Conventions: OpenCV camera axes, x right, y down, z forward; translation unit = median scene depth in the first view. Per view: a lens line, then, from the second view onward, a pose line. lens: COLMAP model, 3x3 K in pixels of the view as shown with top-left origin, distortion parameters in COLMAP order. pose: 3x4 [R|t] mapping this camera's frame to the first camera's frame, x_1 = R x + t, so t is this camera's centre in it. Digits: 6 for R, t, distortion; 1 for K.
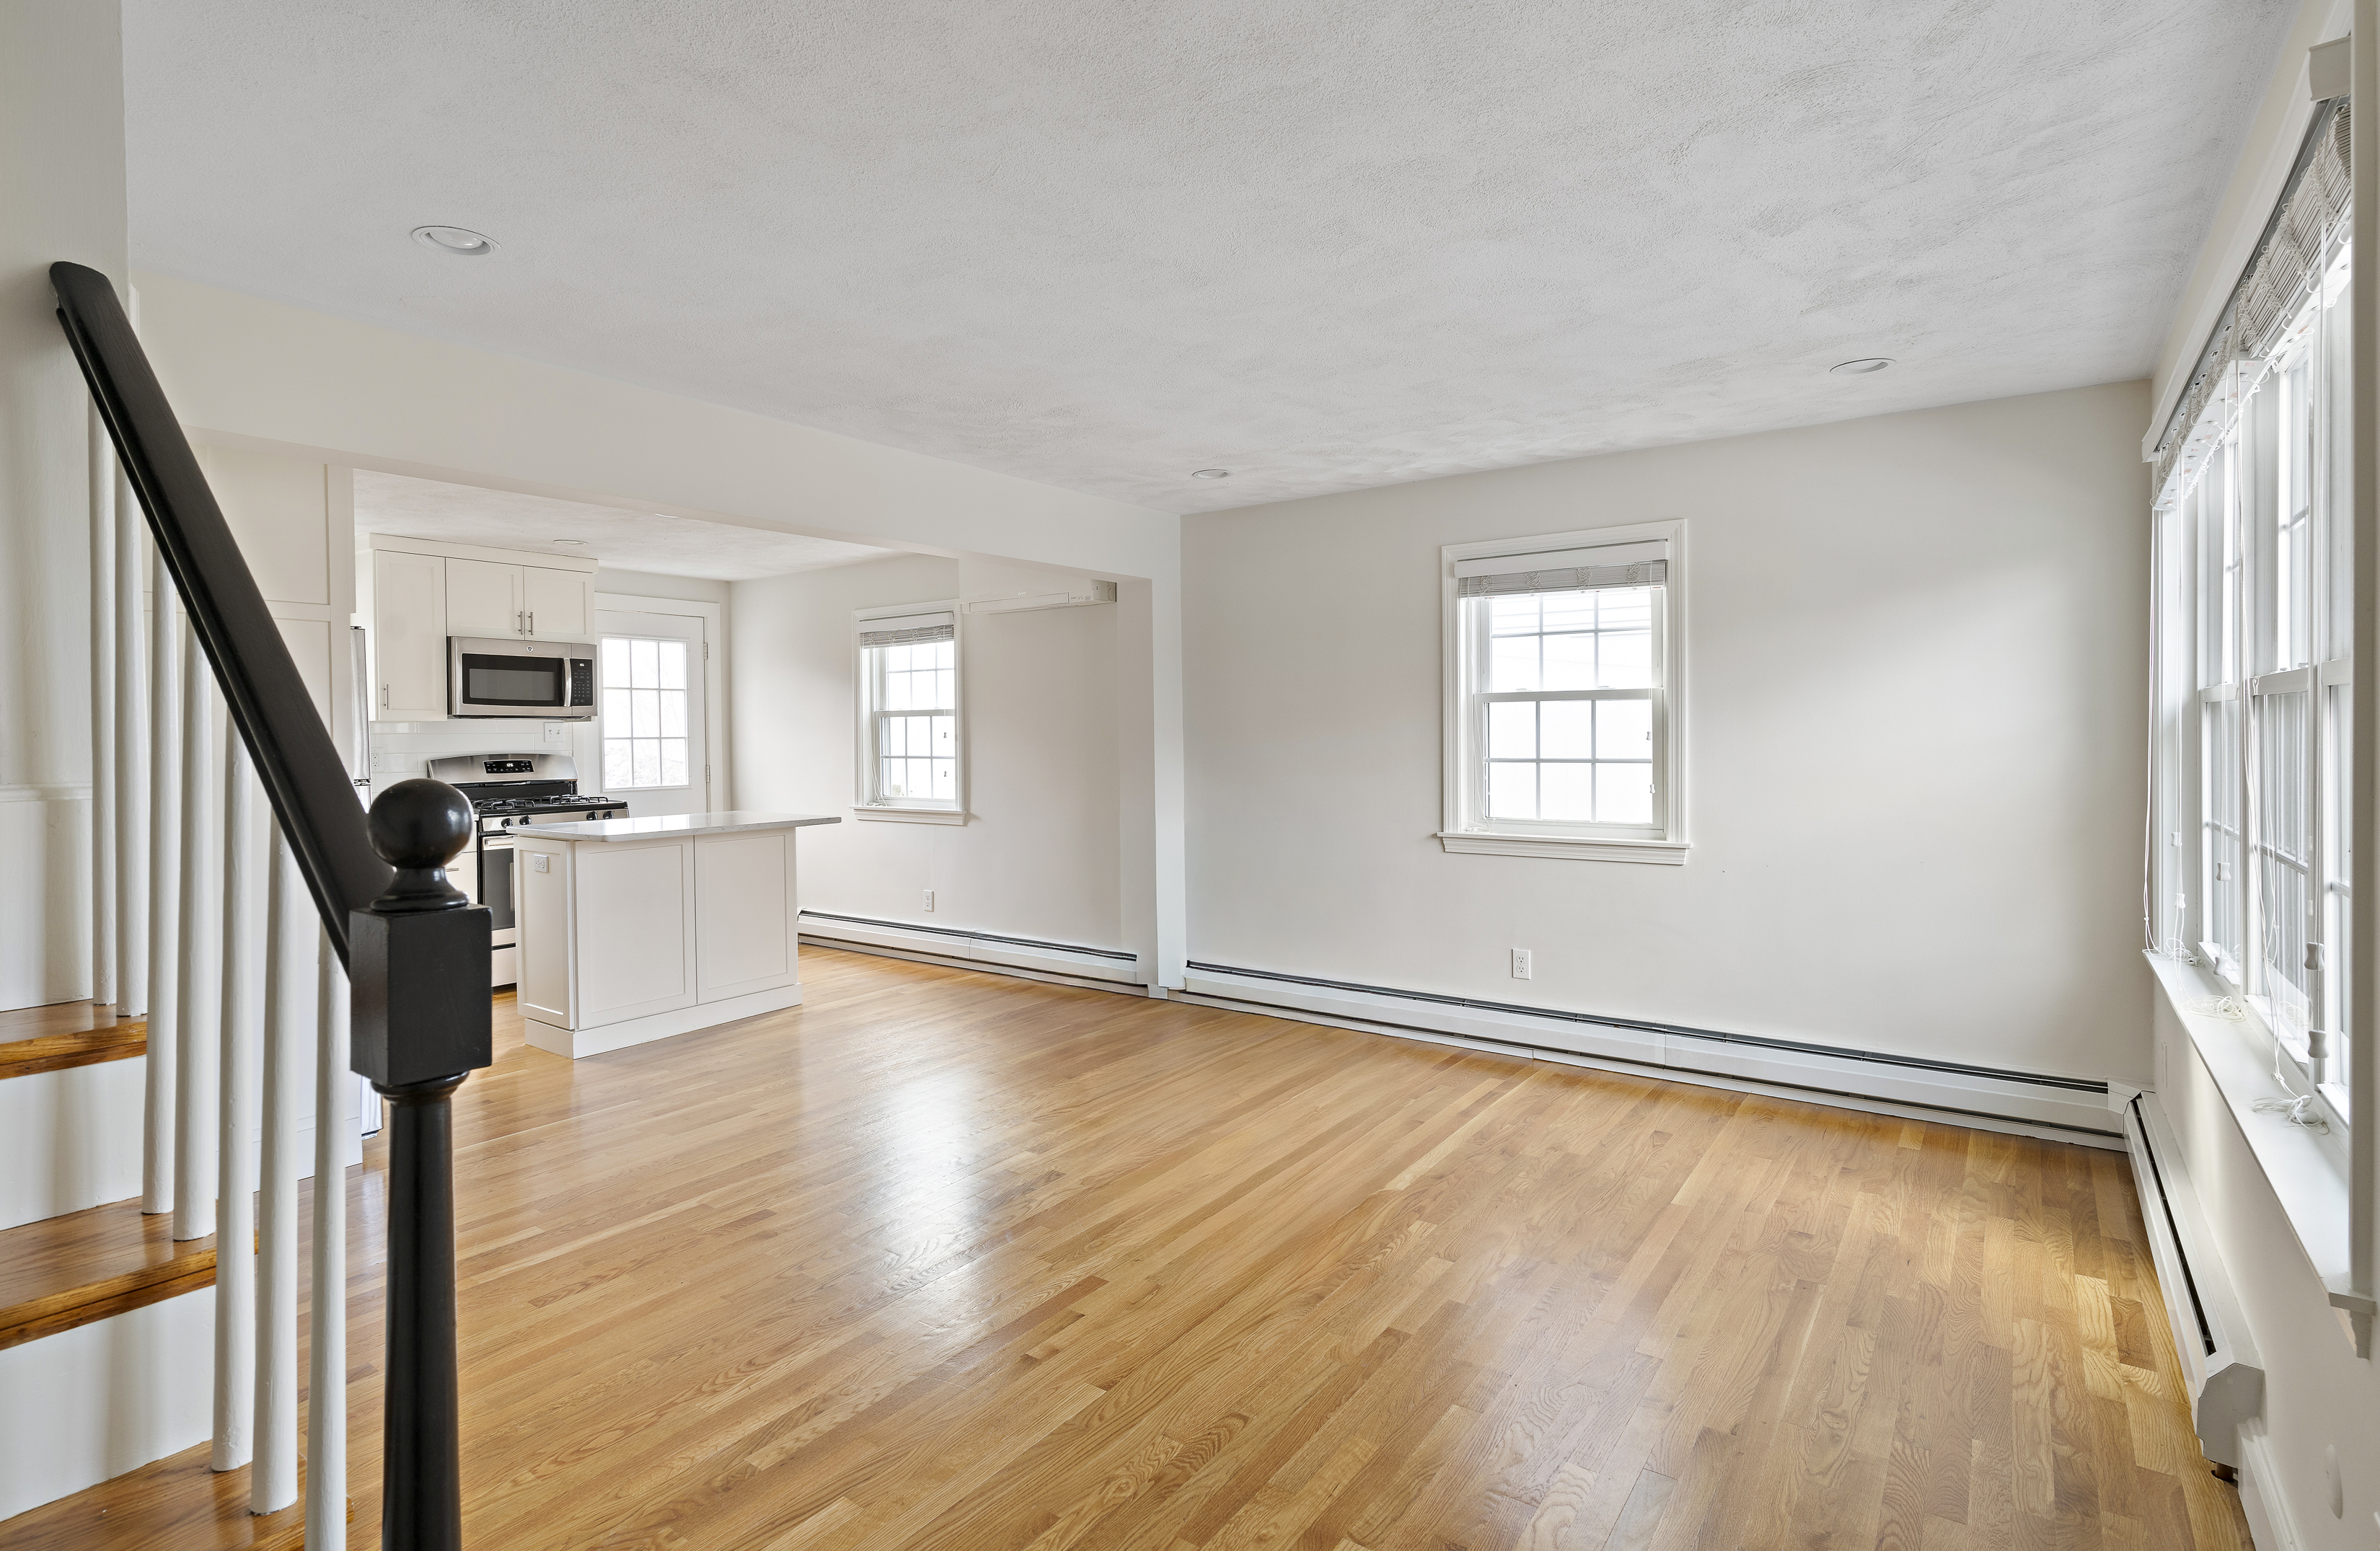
lens RADIAL K [[1166.2, 0, 1190.0], [0, 1166.2, 775.5], [0, 0, 1]] dist [-0.001223, -0.000161]
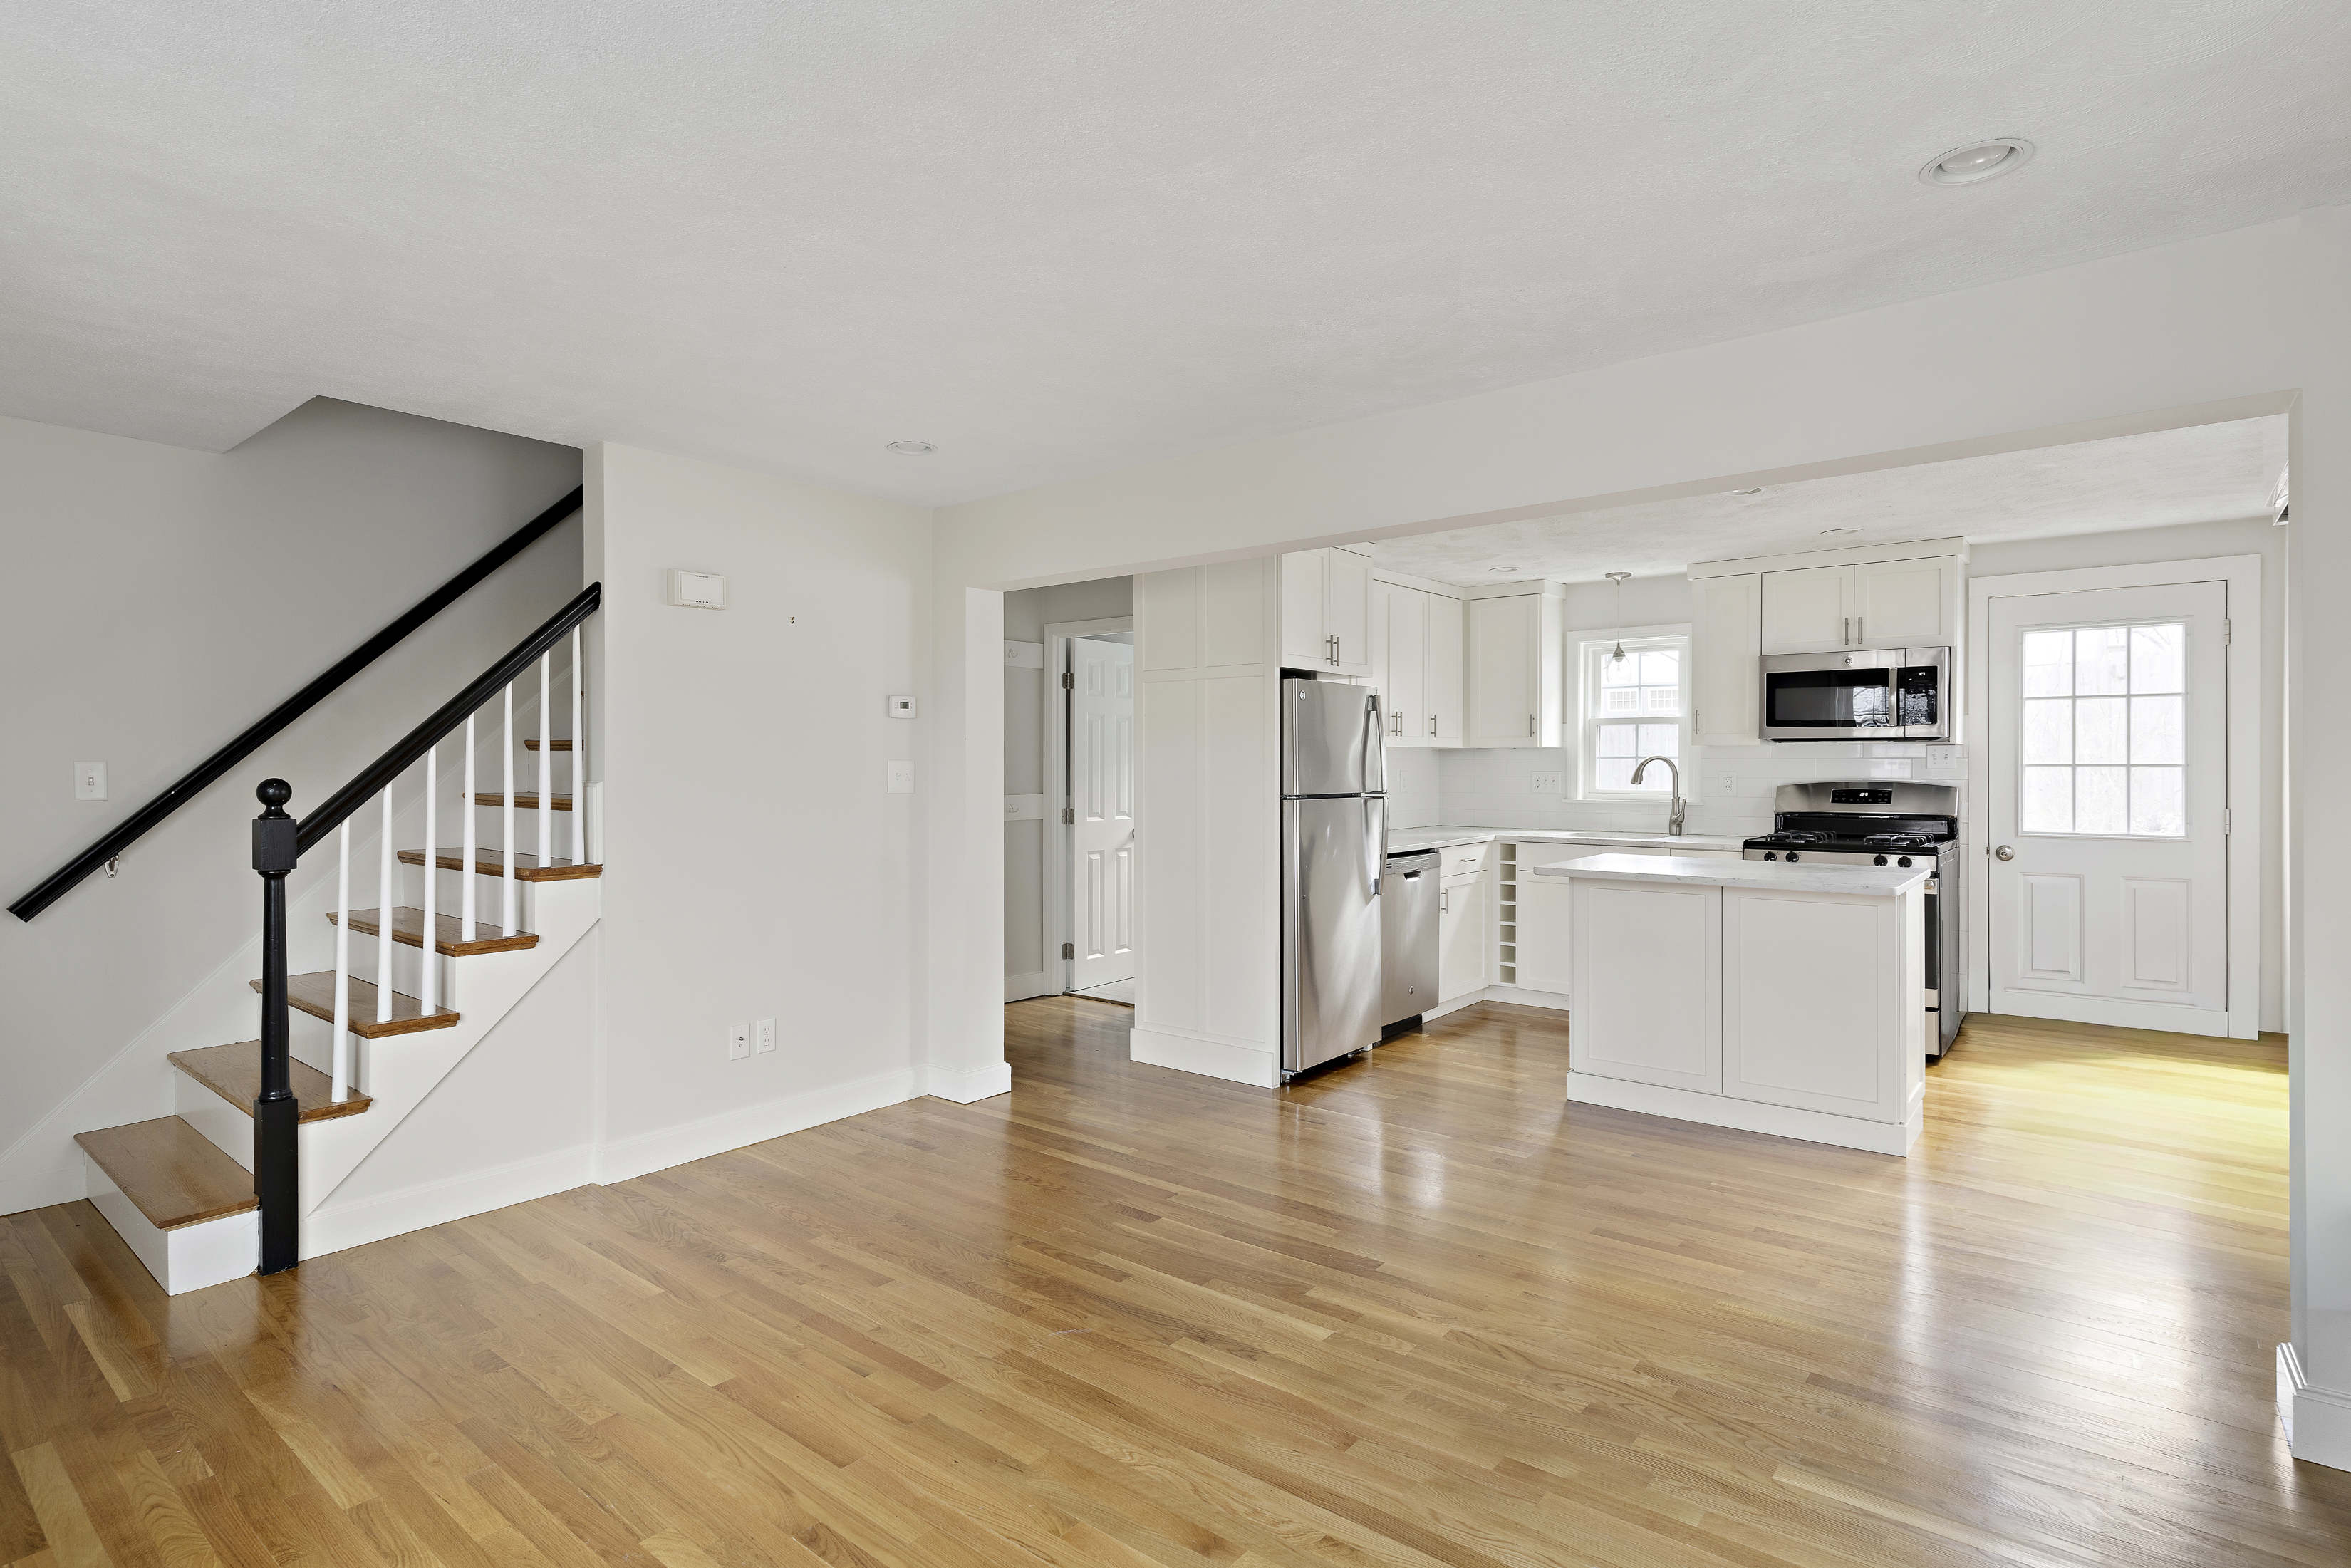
lens RADIAL K [[1215.5, 0, 1141.1], [0, 1215.5, 771.0], [0, 0, 1]] dist [0.003874, 0.000607]
pose [[-0.092487, 0.015608, -0.995592, 0.362842], [-0.037349, 0.999119, 0.019133, -0.023676], [0.995013, 0.038954, -0.091823, 0.542236]]
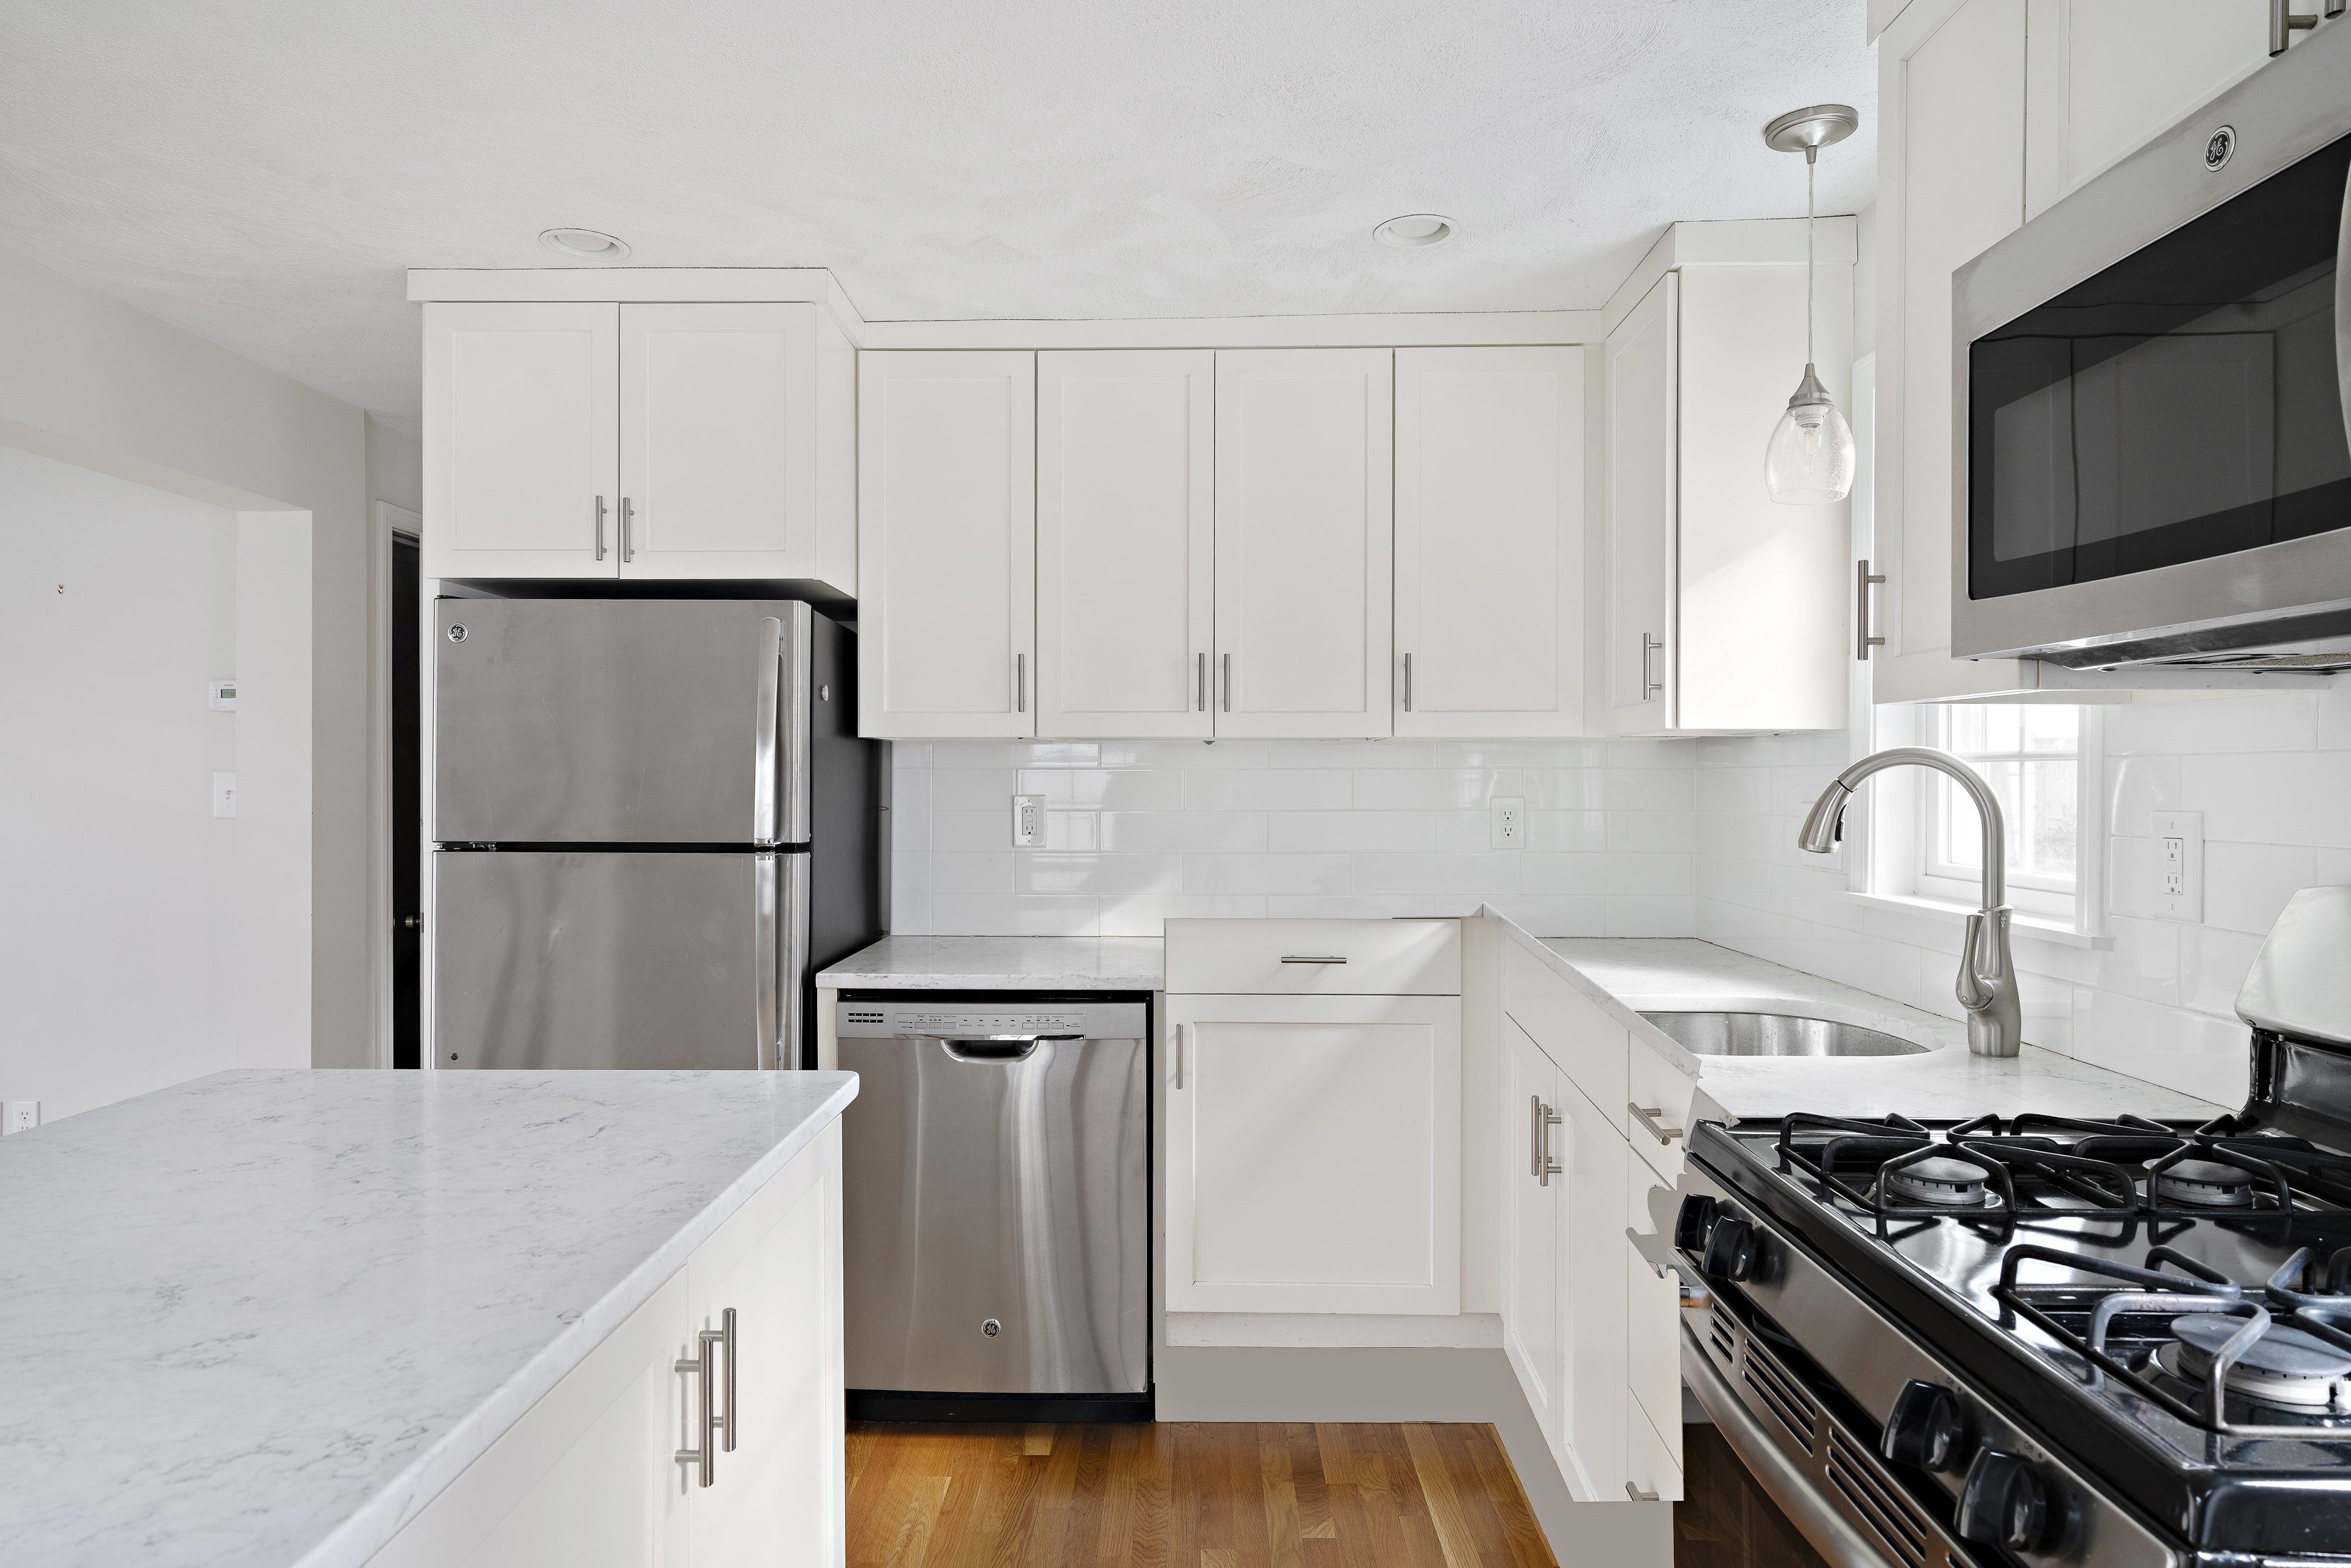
lens RADIAL K [[1387.5, 0, 1175.5], [0, 1387.5, 784.0], [0, 0, 1]] dist [0.000388, 0.000375]
pose [[-0.830522, 0.013506, -0.556822, -0.350236], [-0.012724, 0.998985, 0.043209, -0.036093], [0.556841, 0.042971, -0.829507, 1.024693]]
